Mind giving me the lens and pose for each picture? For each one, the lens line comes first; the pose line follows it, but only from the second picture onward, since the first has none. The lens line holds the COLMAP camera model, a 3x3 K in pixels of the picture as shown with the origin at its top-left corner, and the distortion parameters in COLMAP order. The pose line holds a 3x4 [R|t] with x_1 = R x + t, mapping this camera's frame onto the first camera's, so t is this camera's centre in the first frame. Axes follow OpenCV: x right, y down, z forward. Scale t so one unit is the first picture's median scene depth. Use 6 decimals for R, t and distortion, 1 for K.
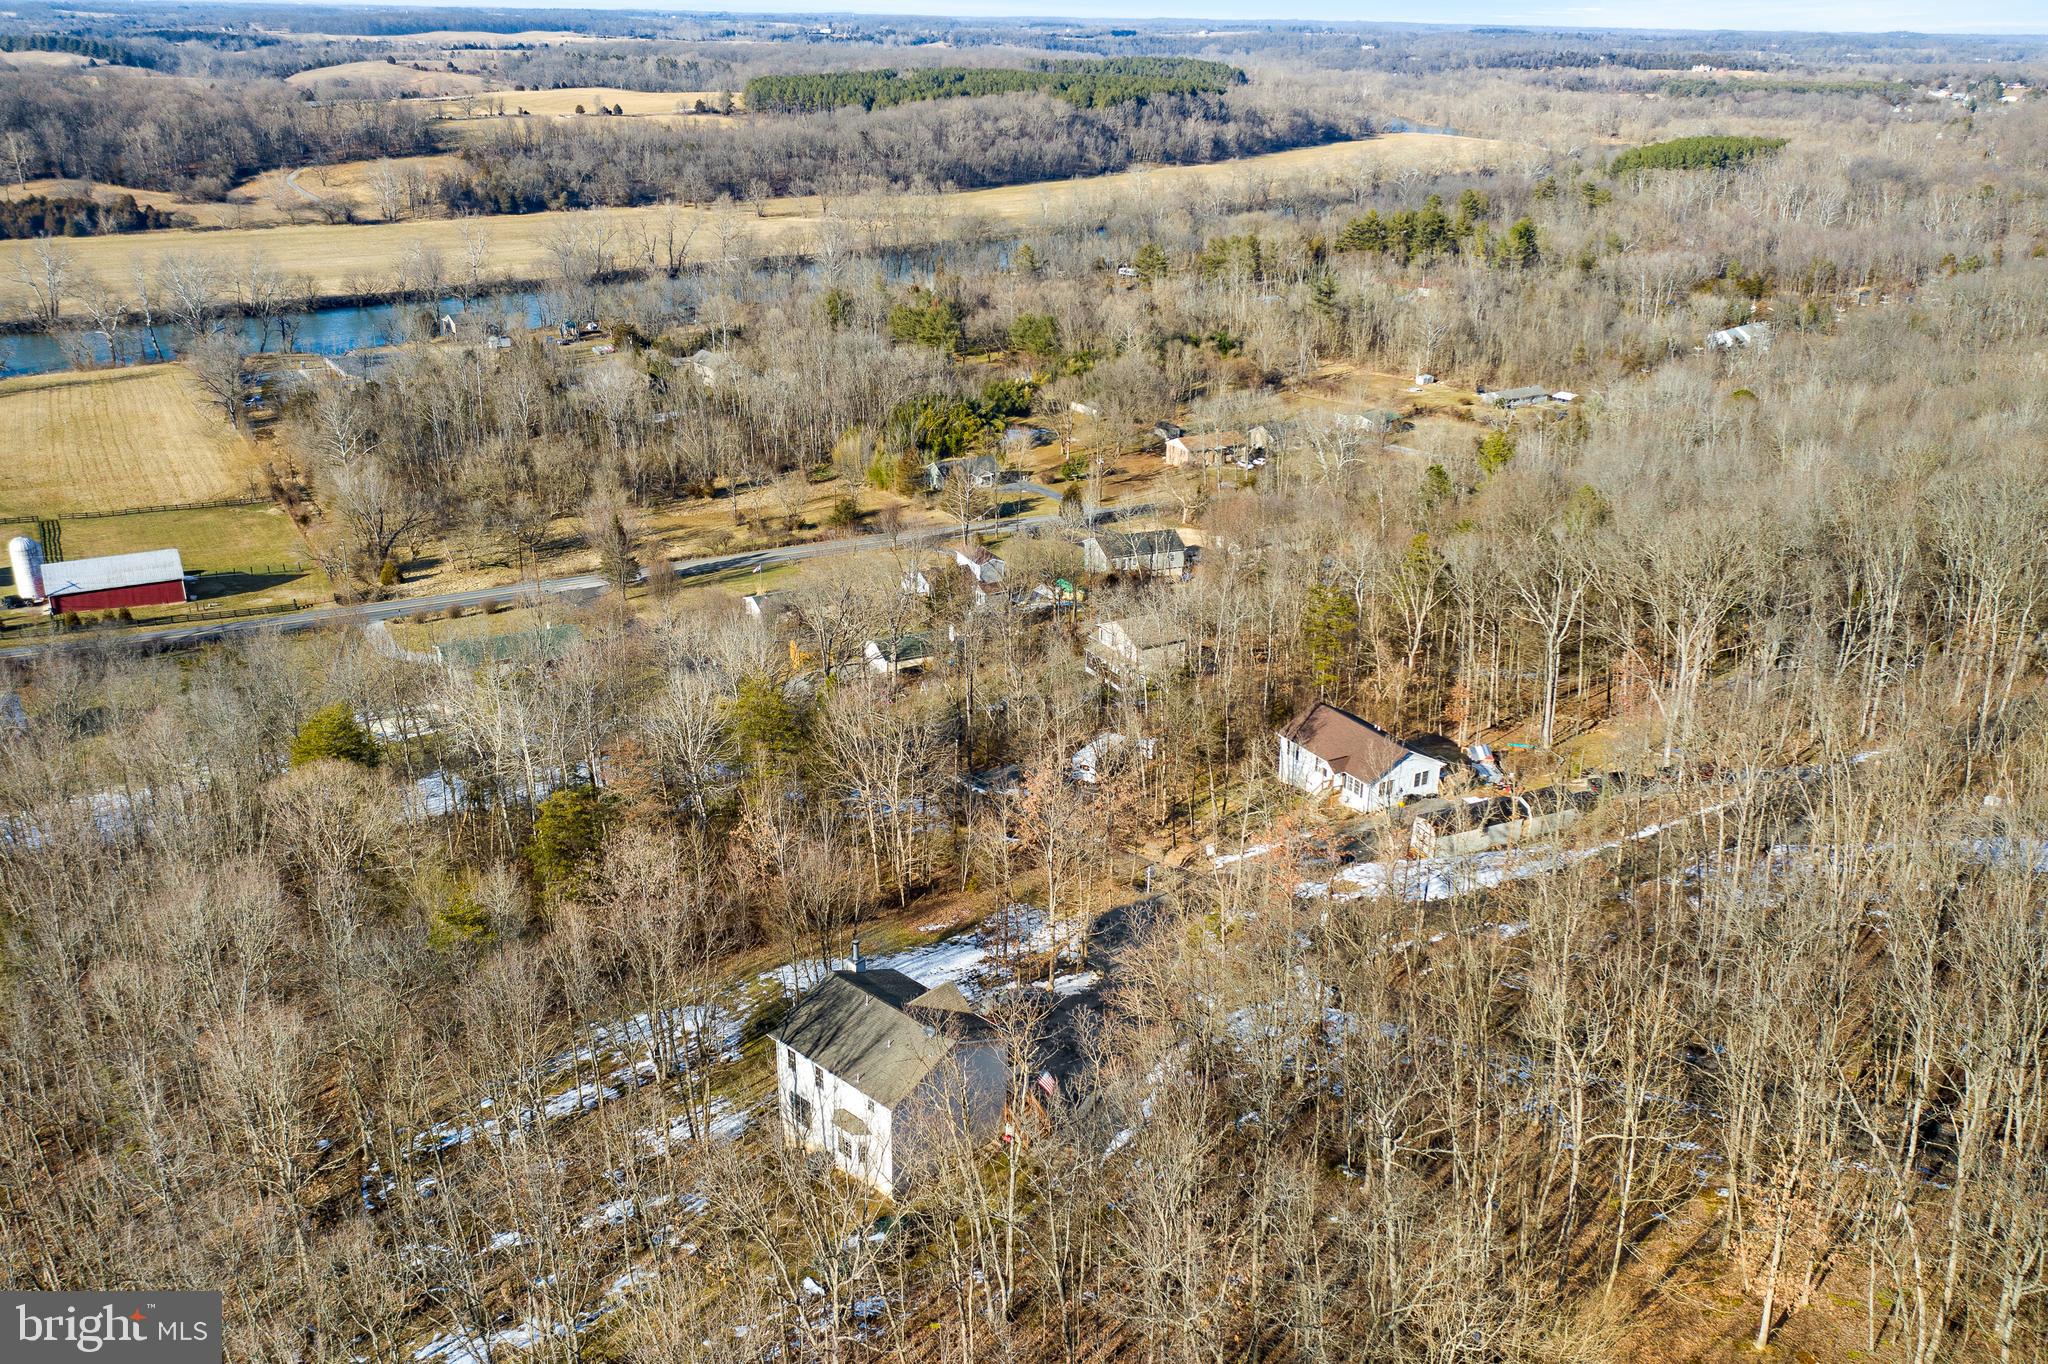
lens RADIAL K [[1627.0, 0, 1019.0], [0, 1627.0, 658.6], [0, 0, 1]] dist [-0.011290, 0.004373]
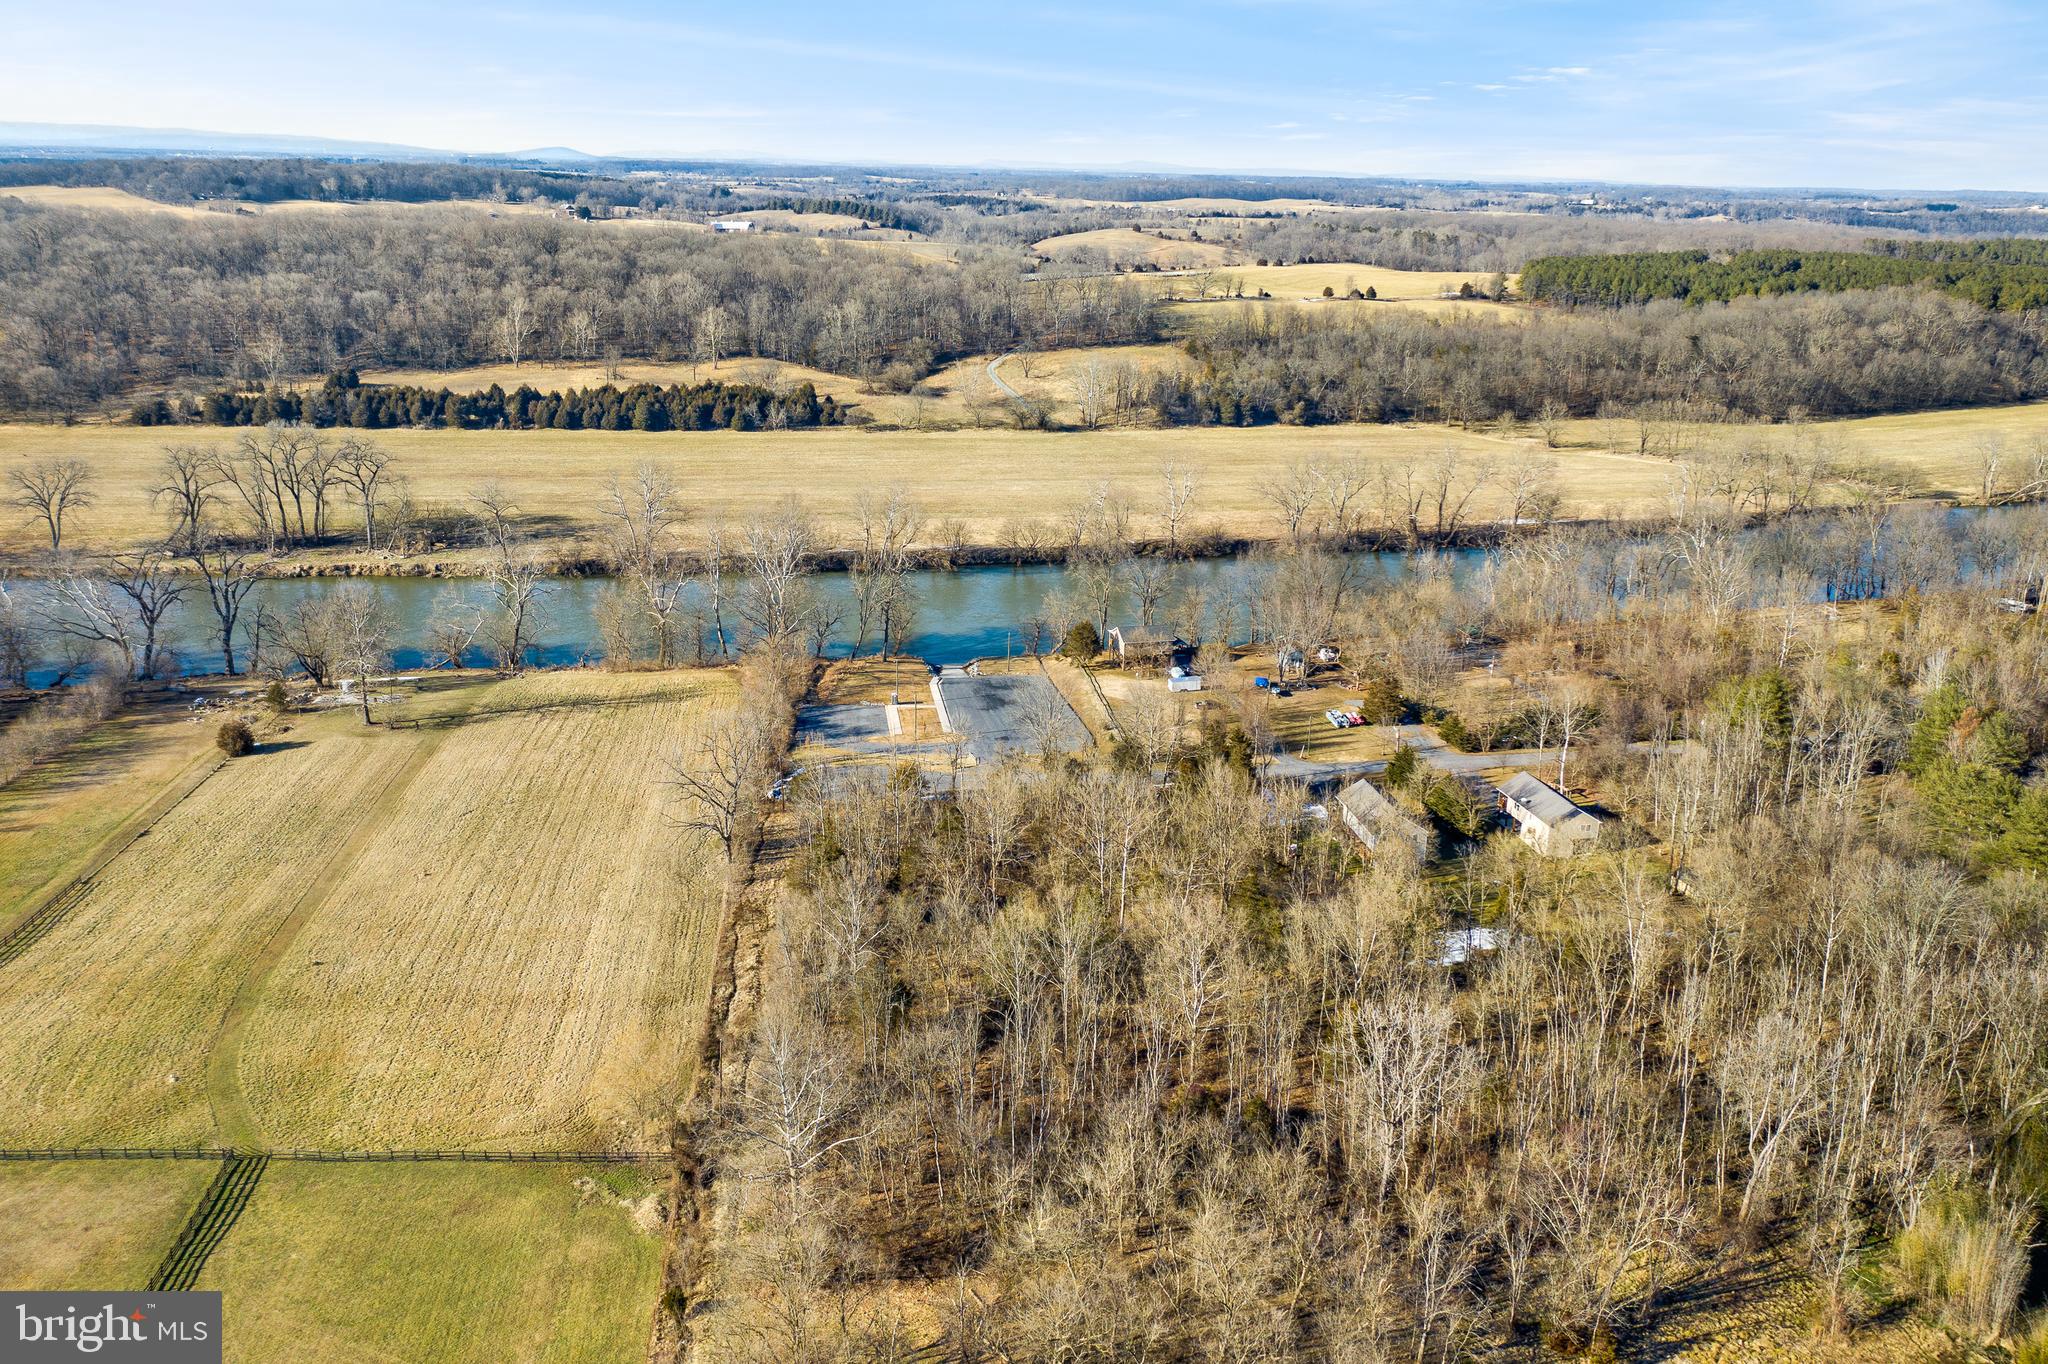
lens RADIAL K [[1627.0, 0, 1019.0], [0, 1627.0, 658.6], [0, 0, 1]] dist [-0.011290, 0.004373]
pose [[0.911013, 0.119250, -0.394759, -0.062759], [-0.155388, 0.985984, -0.060750, -0.076442], [0.381981, 0.116685, 0.916774, 0.190374]]
